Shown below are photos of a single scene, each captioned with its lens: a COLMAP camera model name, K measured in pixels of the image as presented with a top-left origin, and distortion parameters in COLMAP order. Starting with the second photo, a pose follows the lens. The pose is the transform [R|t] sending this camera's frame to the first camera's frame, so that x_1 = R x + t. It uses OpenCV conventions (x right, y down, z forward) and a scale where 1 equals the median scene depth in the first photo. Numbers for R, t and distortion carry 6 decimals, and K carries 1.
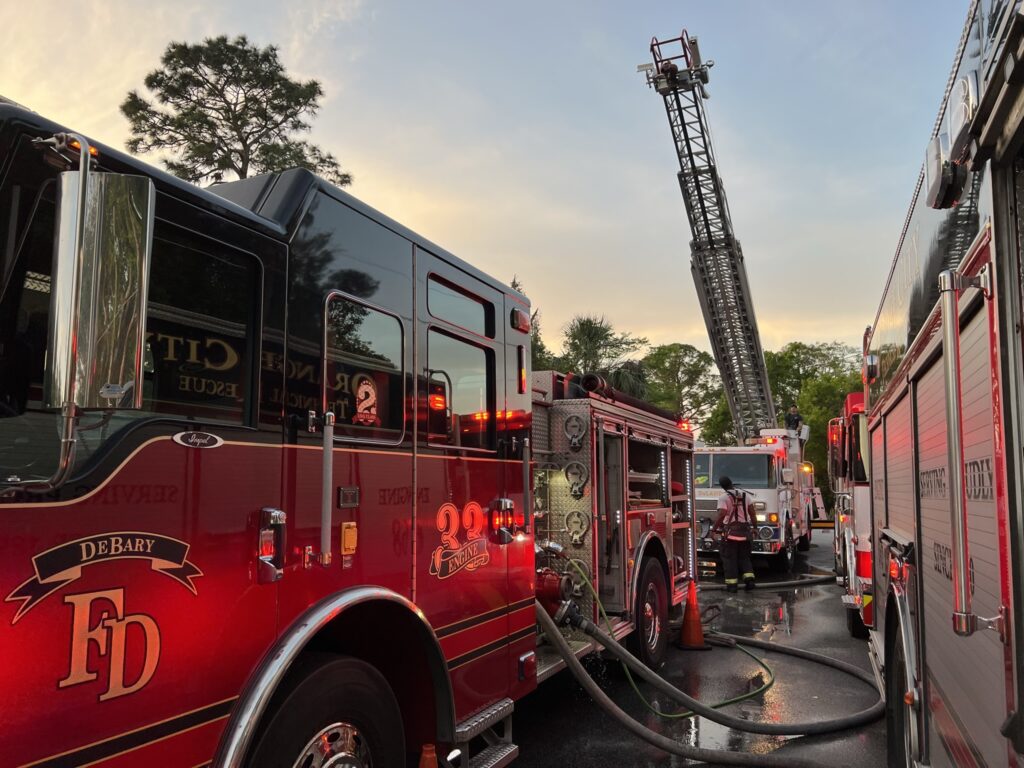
lens RADIAL K [[768.5, 0, 503.6], [0, 768.5, 404.1], [0, 0, 1]] dist [0.037112, -0.055995]
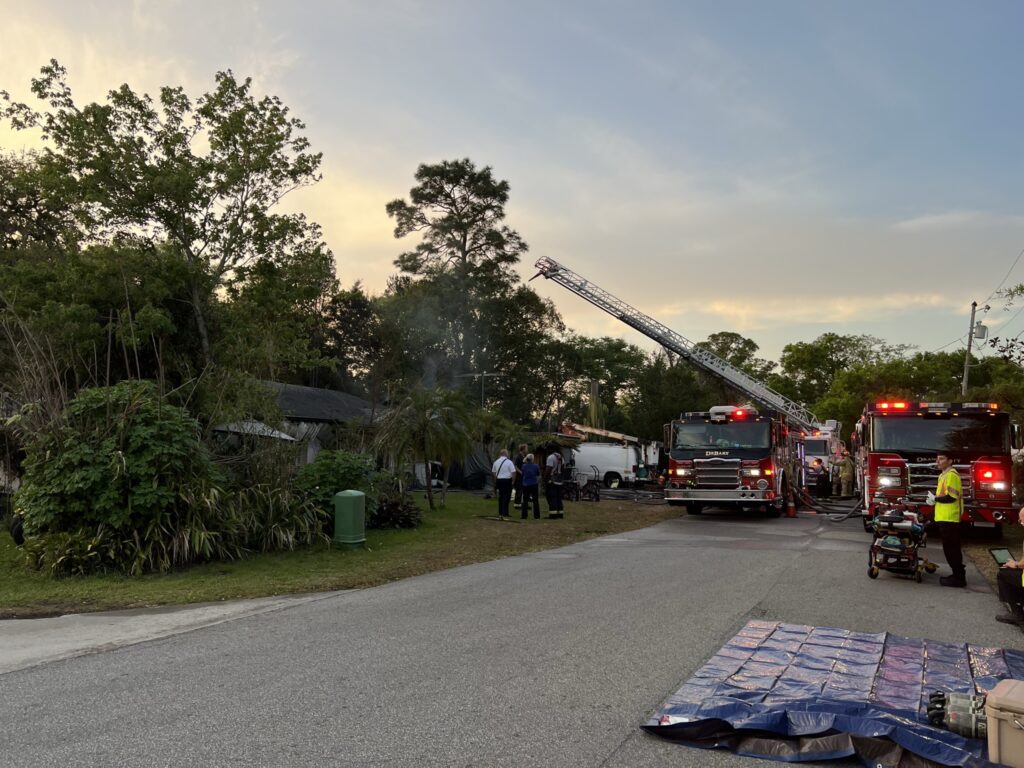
lens RADIAL K [[768.5, 0, 506.8], [0, 768.5, 392.6], [0, 0, 1]] dist [0.037112, -0.055995]
pose [[0.999552, -0.000071, -0.029916, -0.194397], [0.000801, 0.999703, 0.024373, -0.048928], [0.029905, -0.024387, 0.999255, -0.476749]]
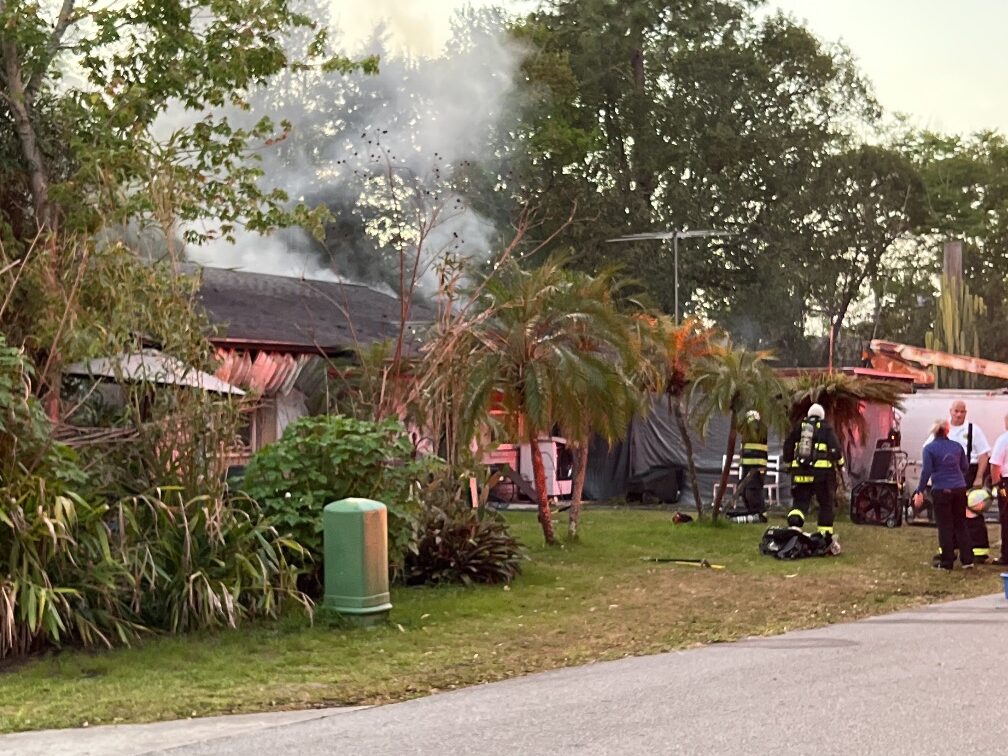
lens RADIAL K [[1840.5, 0, 511.1], [0, 1840.5, 394.4], [0, 0, 1]] dist [0.105042, 0.000000]
pose [[0.986403, -0.015906, -0.163574, -0.180164], [0.030196, 0.995902, 0.085253, -0.049319], [0.161548, -0.089034, 0.982840, -0.499879]]
